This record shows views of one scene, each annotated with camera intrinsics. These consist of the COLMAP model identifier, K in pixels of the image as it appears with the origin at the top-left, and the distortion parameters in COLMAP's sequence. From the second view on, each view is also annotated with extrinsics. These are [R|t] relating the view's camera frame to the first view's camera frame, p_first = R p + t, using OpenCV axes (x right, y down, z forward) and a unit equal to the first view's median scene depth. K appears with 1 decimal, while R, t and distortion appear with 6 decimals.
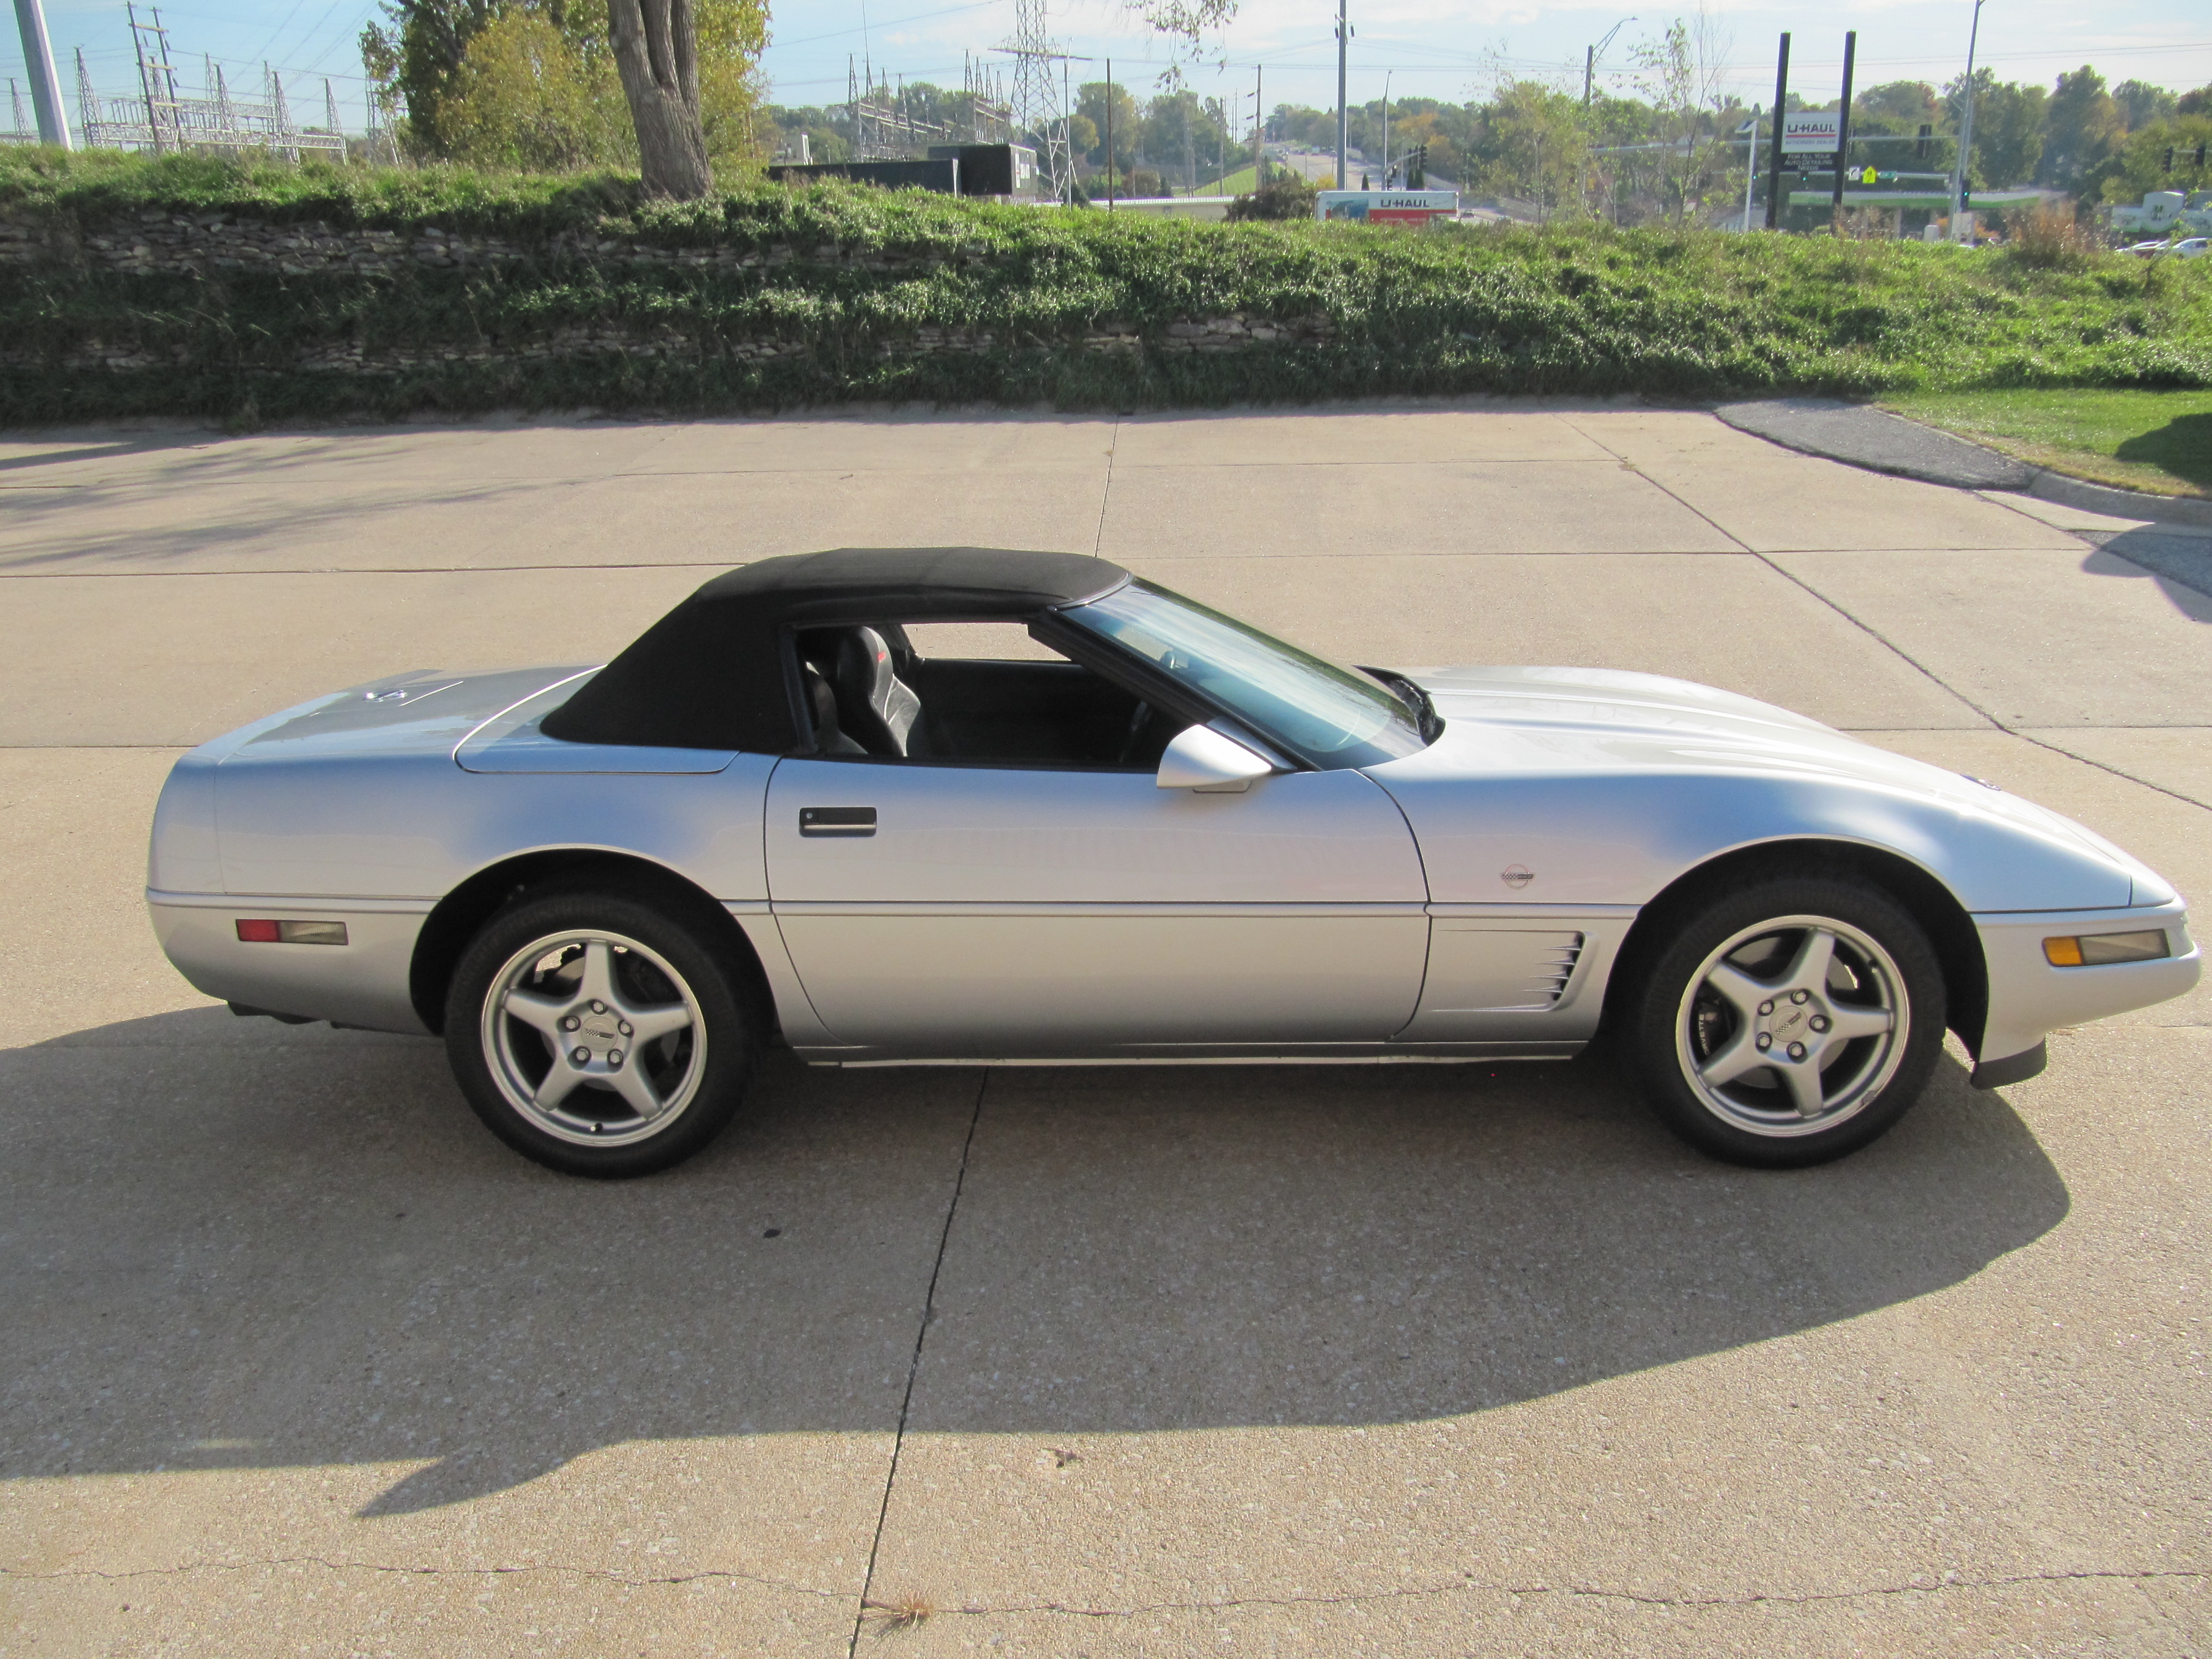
lens RADIAL K [[1829.4, 0, 1114.2], [0, 1829.4, 842.6], [0, 0, 1]] dist [-0.056849, 0.019998]
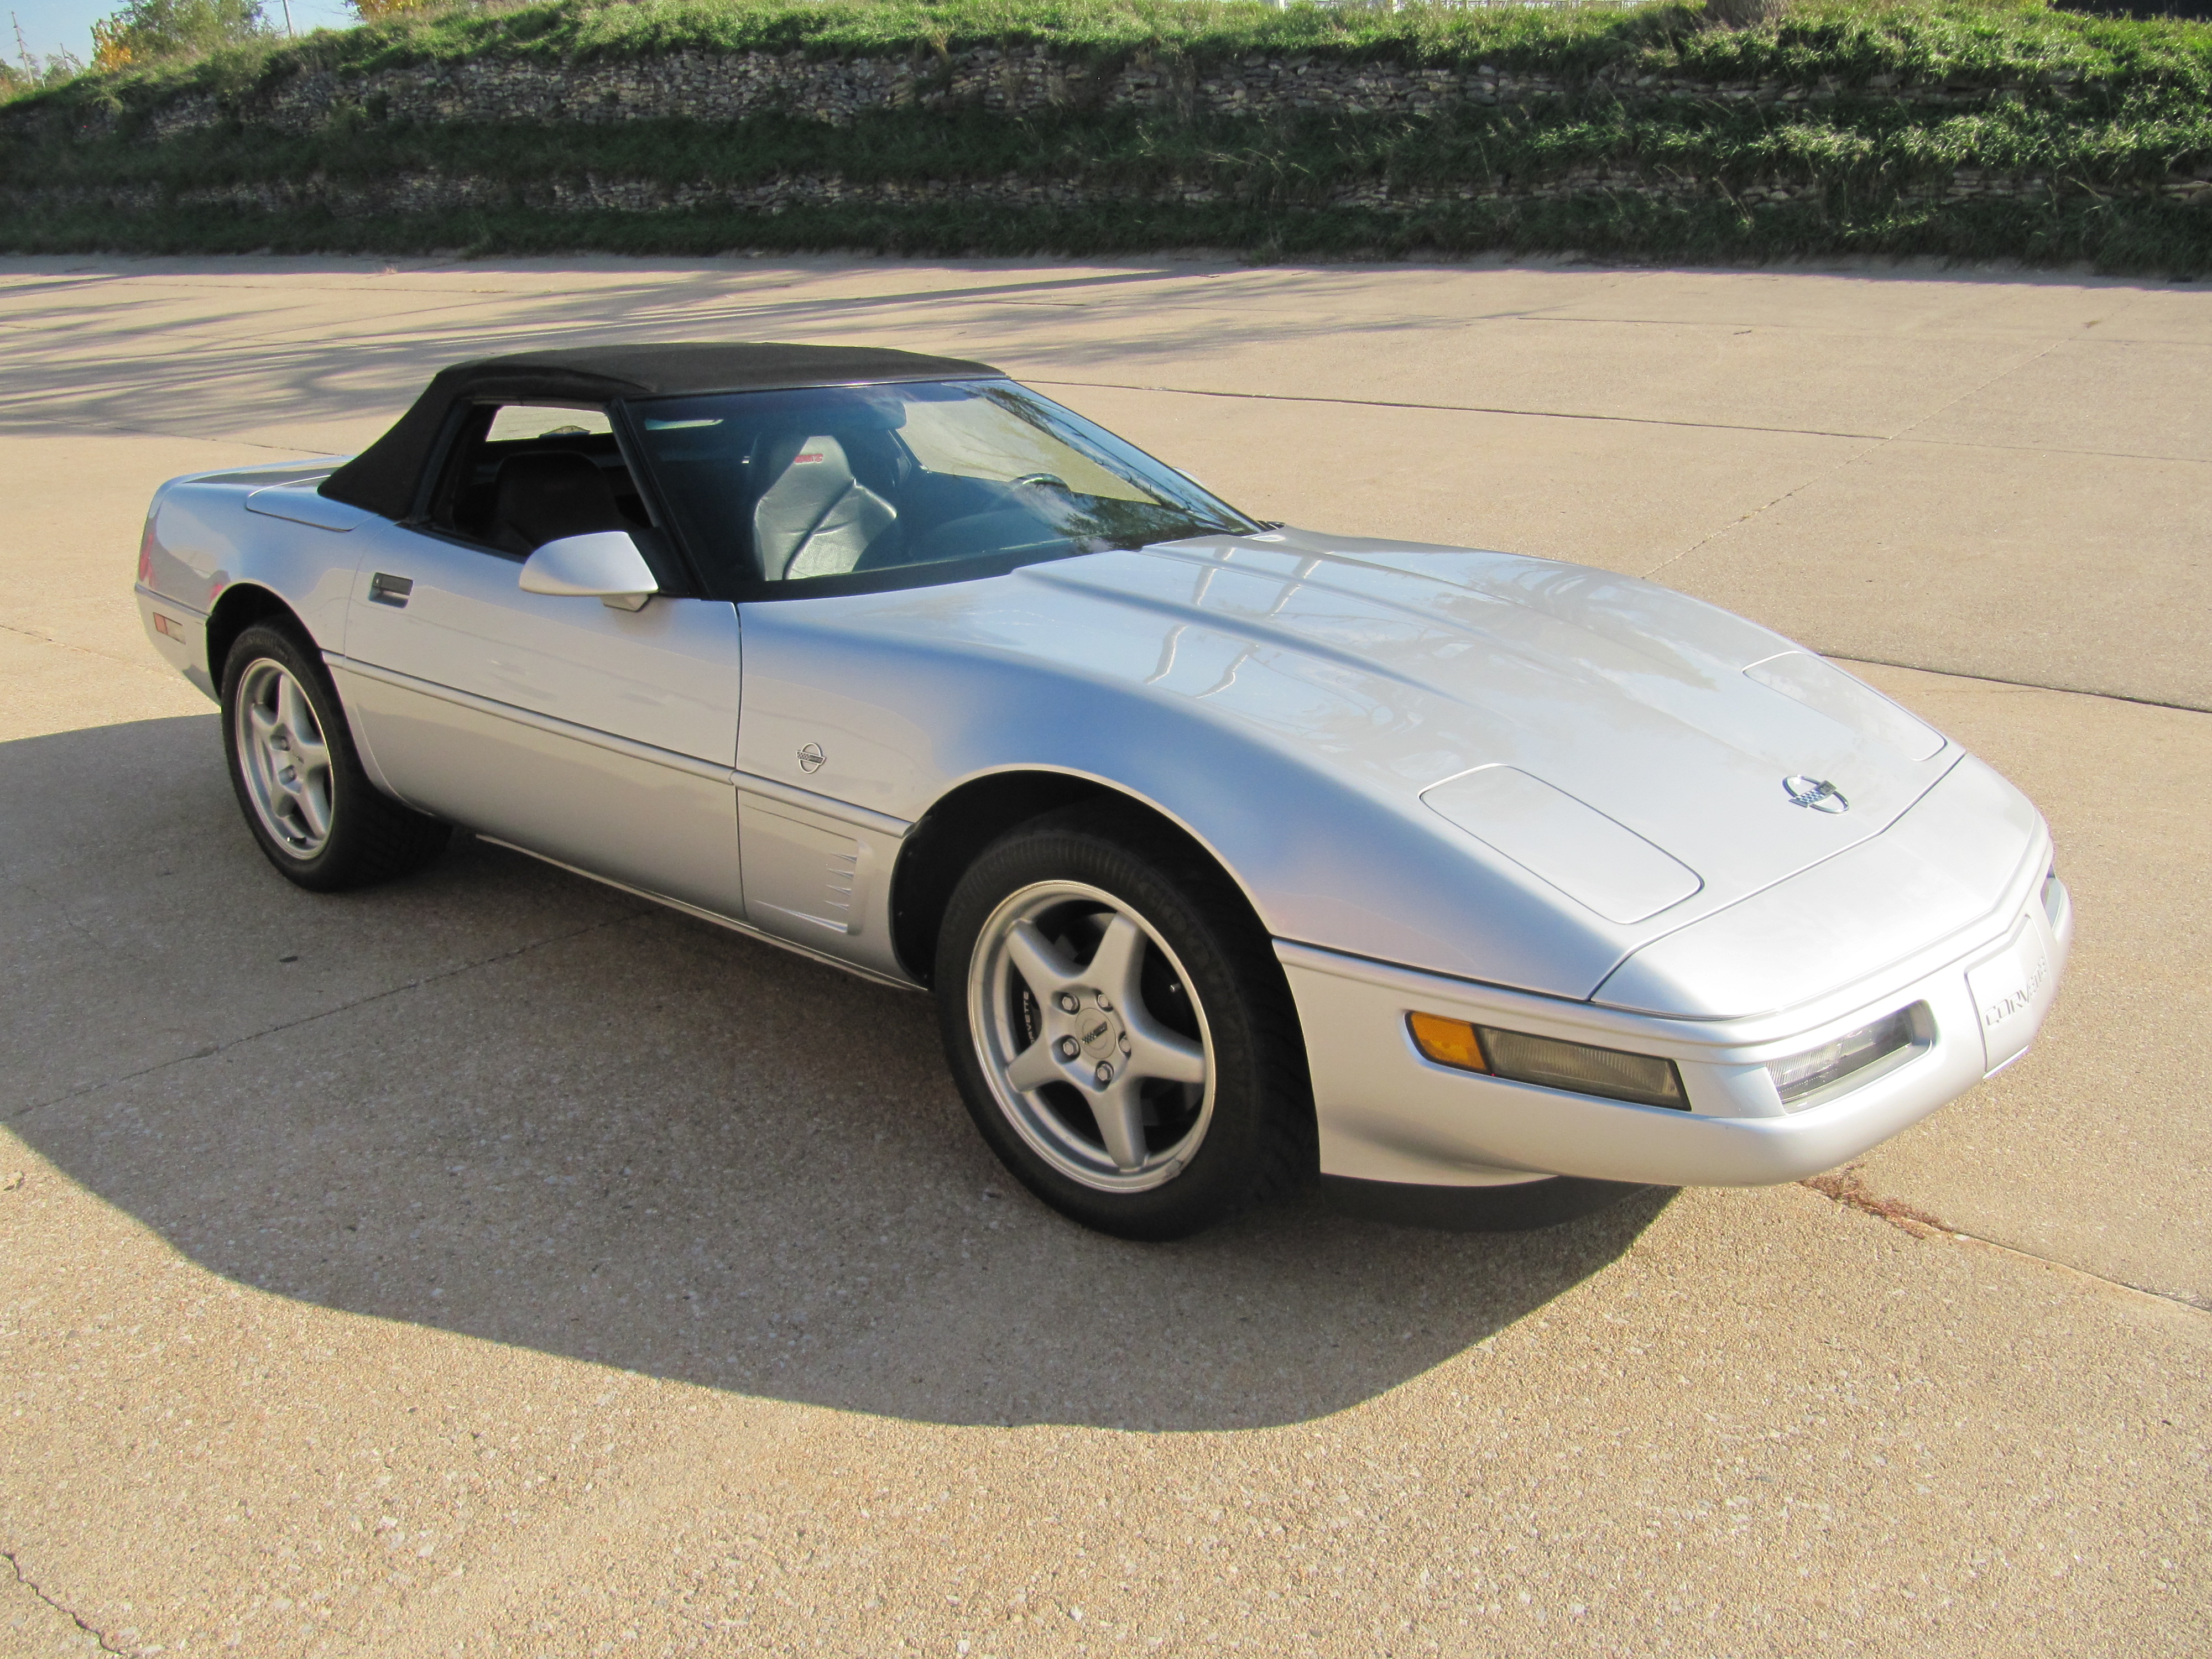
lens RADIAL K [[1829.4, 0, 1121.9], [0, 1829.4, 847.5], [0, 0, 1]] dist [-0.056849, 0.019998]
pose [[0.781834, 0.209057, -0.587393, 0.156875], [-0.165254, 0.977899, 0.128084, -0.013283], [0.601187, -0.003072, 0.799102, 0.084903]]
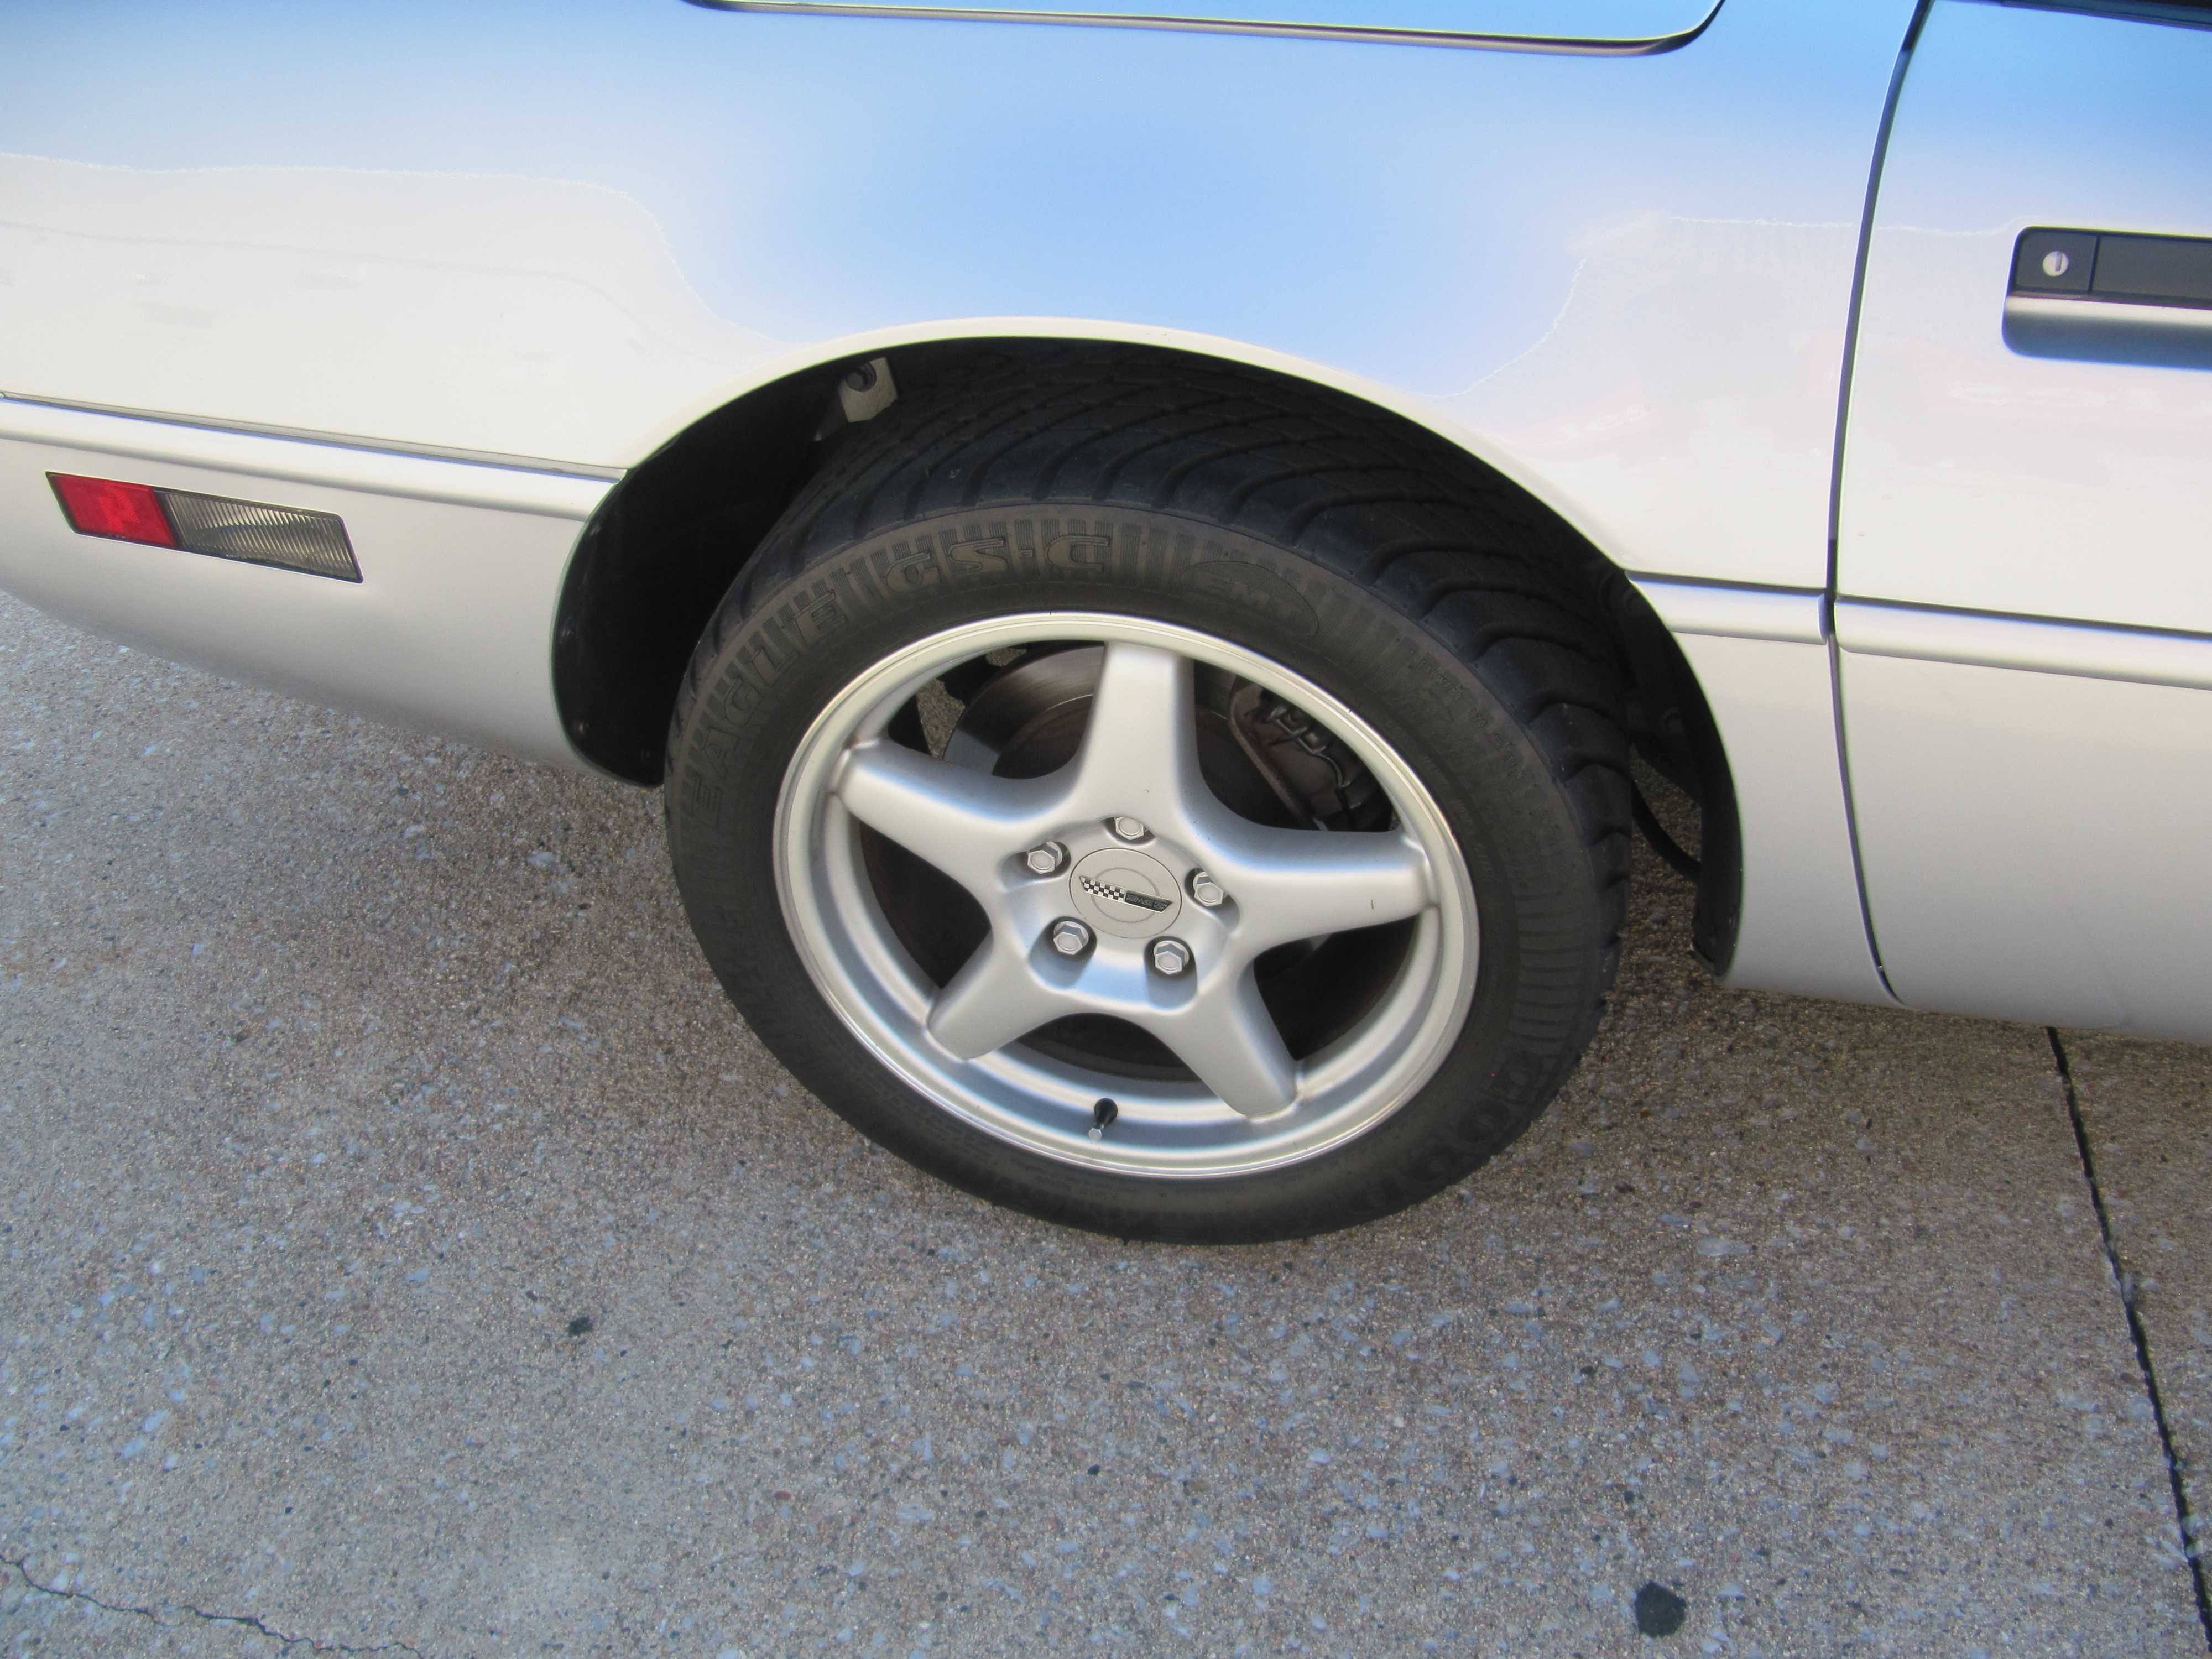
lens RADIAL K [[1829.4, 0, 1101.6], [0, 1829.4, 846.5], [0, 0, 1]] dist [-0.056849, 0.019998]
pose [[0.982841, 0.104167, -0.152224, -0.048397], [-0.033683, 0.912752, 0.407122, -0.007155], [0.181352, -0.395009, 0.900599, 0.143797]]
